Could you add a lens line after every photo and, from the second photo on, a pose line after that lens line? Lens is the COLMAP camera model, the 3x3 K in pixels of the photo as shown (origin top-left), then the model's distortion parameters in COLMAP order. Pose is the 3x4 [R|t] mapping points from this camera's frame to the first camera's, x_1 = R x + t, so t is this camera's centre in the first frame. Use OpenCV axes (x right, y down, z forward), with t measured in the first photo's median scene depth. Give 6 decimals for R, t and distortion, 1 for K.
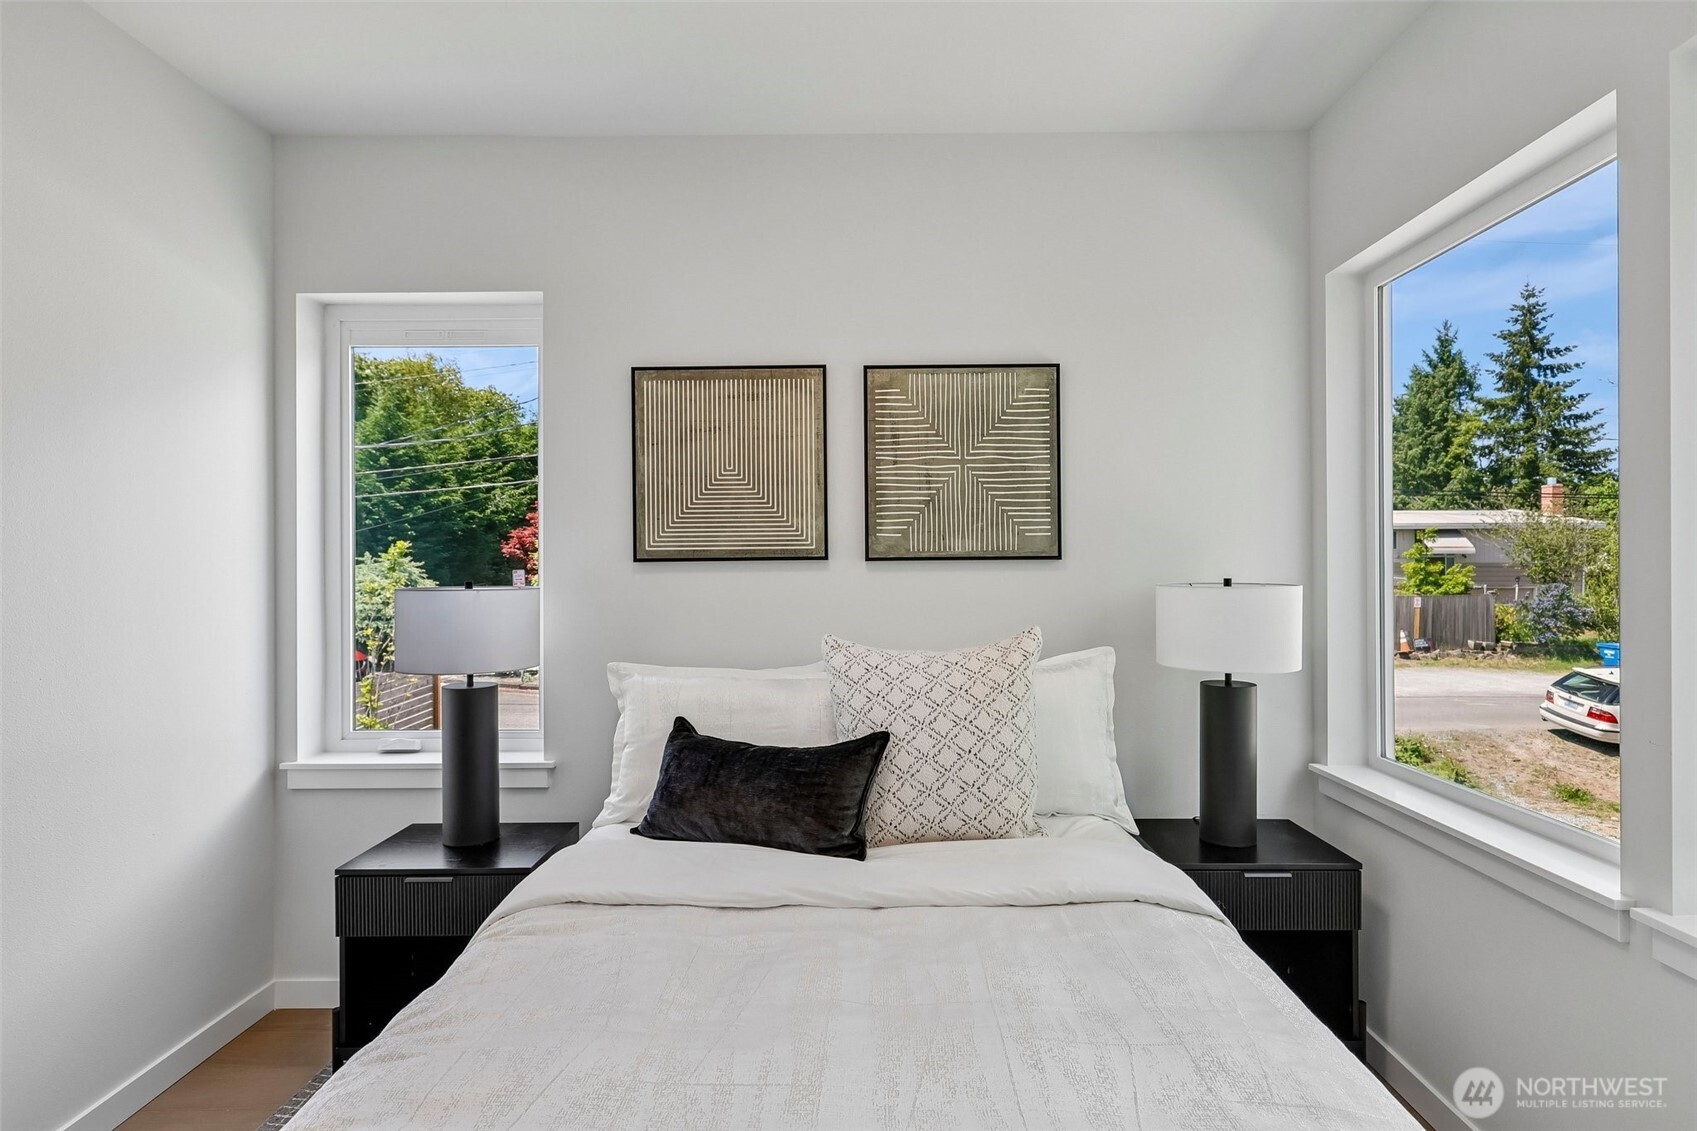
lens RADIAL K [[883.7, 0, 852.7], [0, 883.7, 565.0], [0, 0, 1]] dist [0.005934, 0.001585]
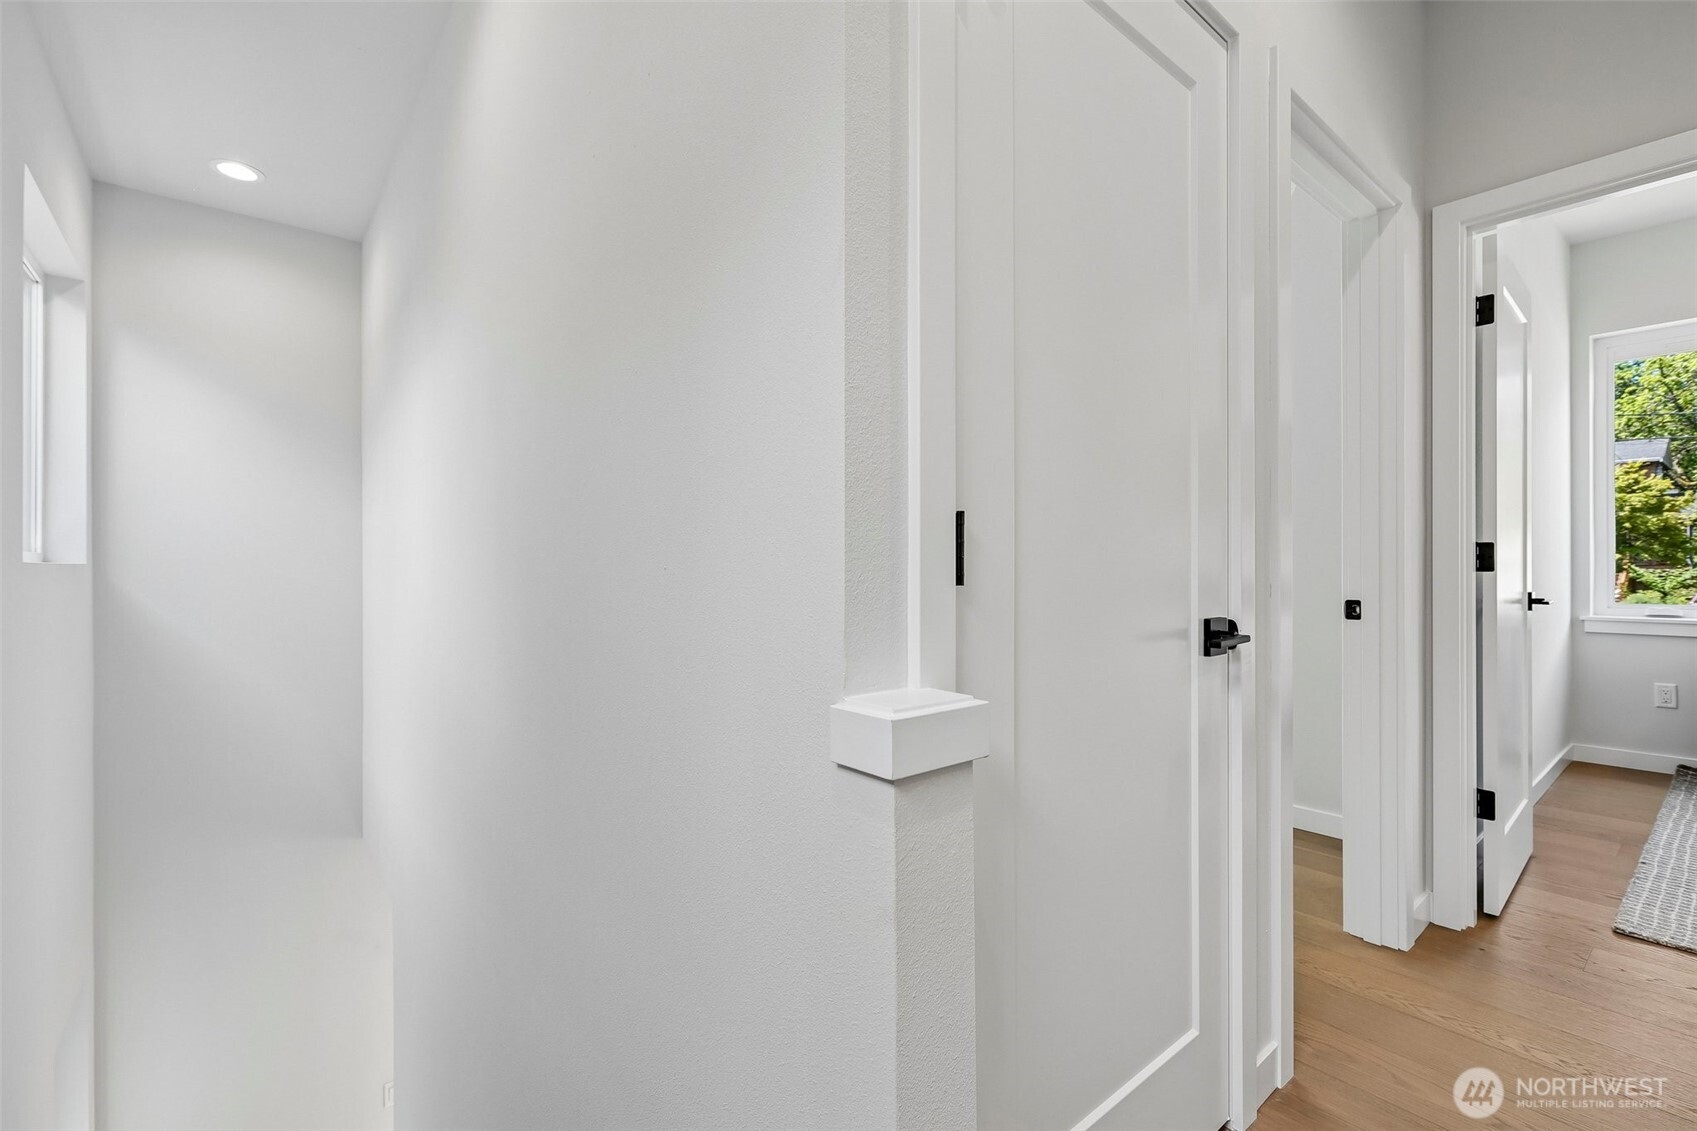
lens RADIAL K [[750.7, 0, 856.4], [0, 750.7, 565.6], [0, 0, 1]] dist [-0.001382, 0.001187]
pose [[0.651889, -0.000095, -0.758314, -0.467838], [0.004626, 0.999982, 0.003851, 0.115734], [0.758300, -0.006018, 0.651878, -0.993753]]
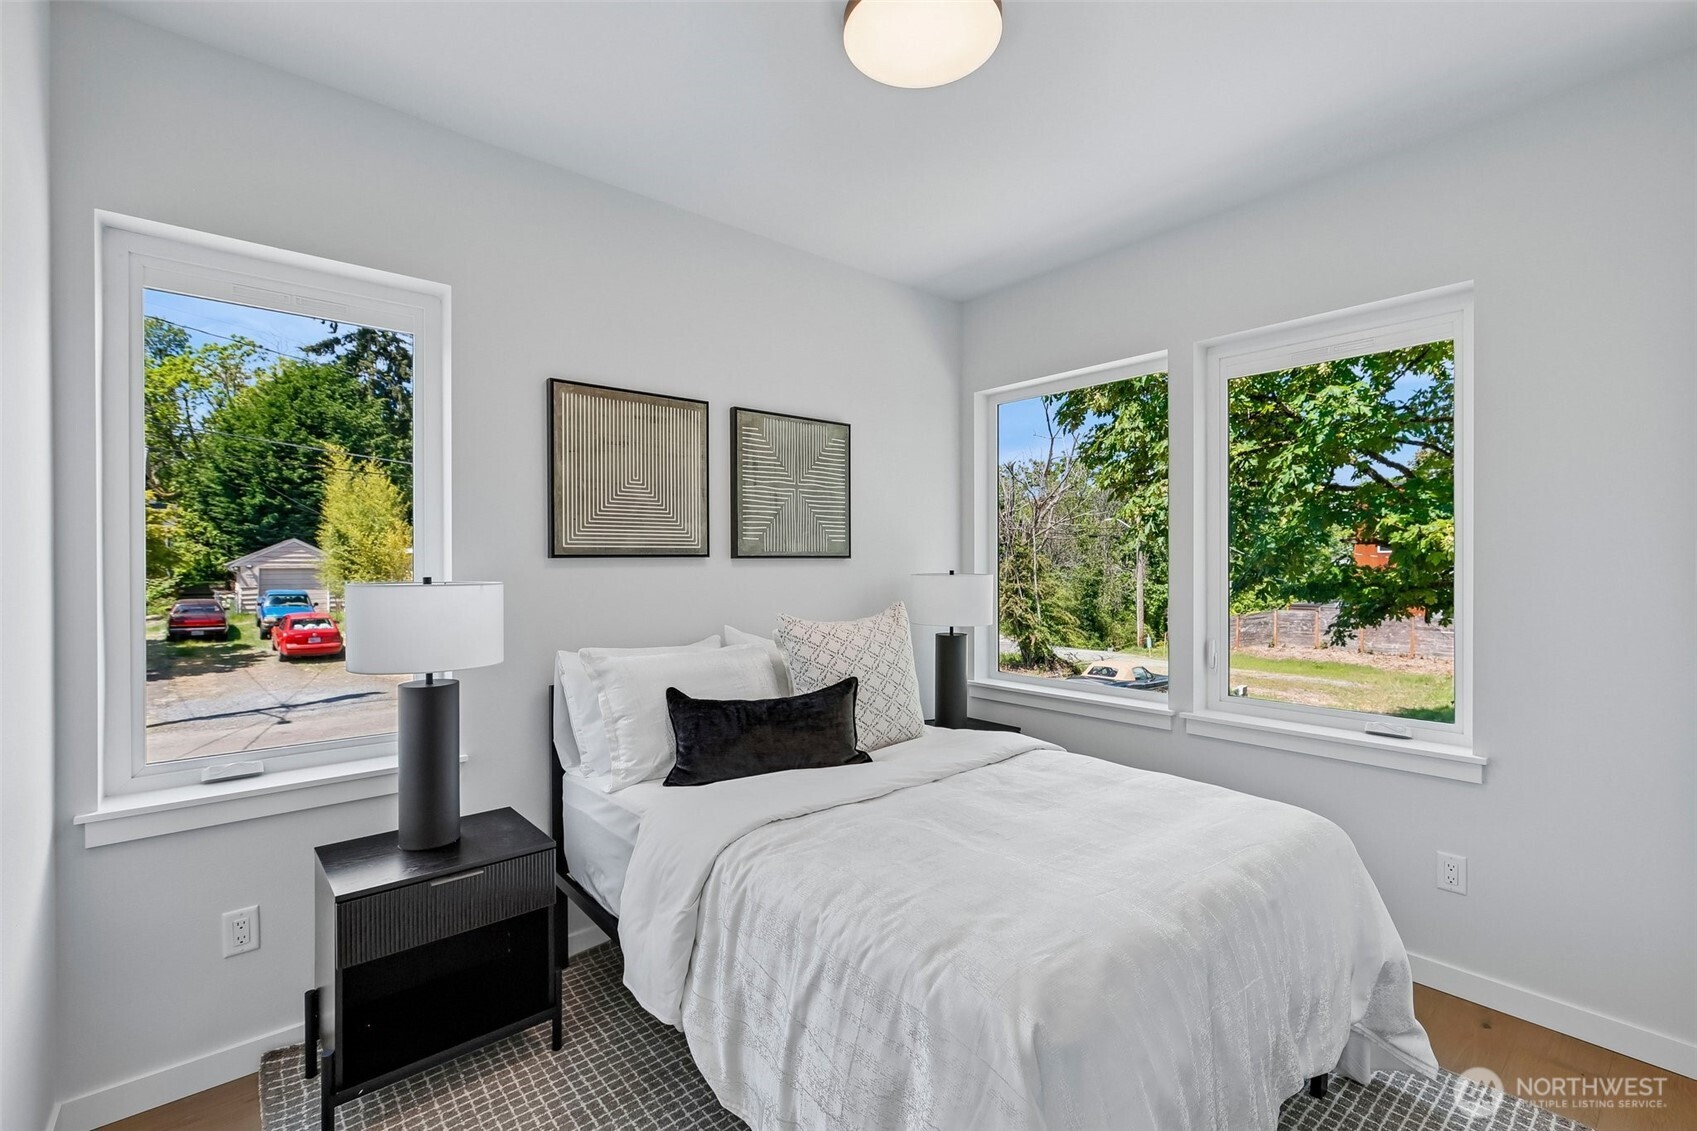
lens RADIAL K [[750.7, 0, 860.3], [0, 750.7, 567.7], [0, 0, 1]] dist [-0.001382, 0.001187]
pose [[0.746881, -0.001885, 0.664954, -0.579166], [-0.002878, 0.999977, 0.006067, 0.002101], [-0.664951, -0.006445, 0.746859, 0.060209]]
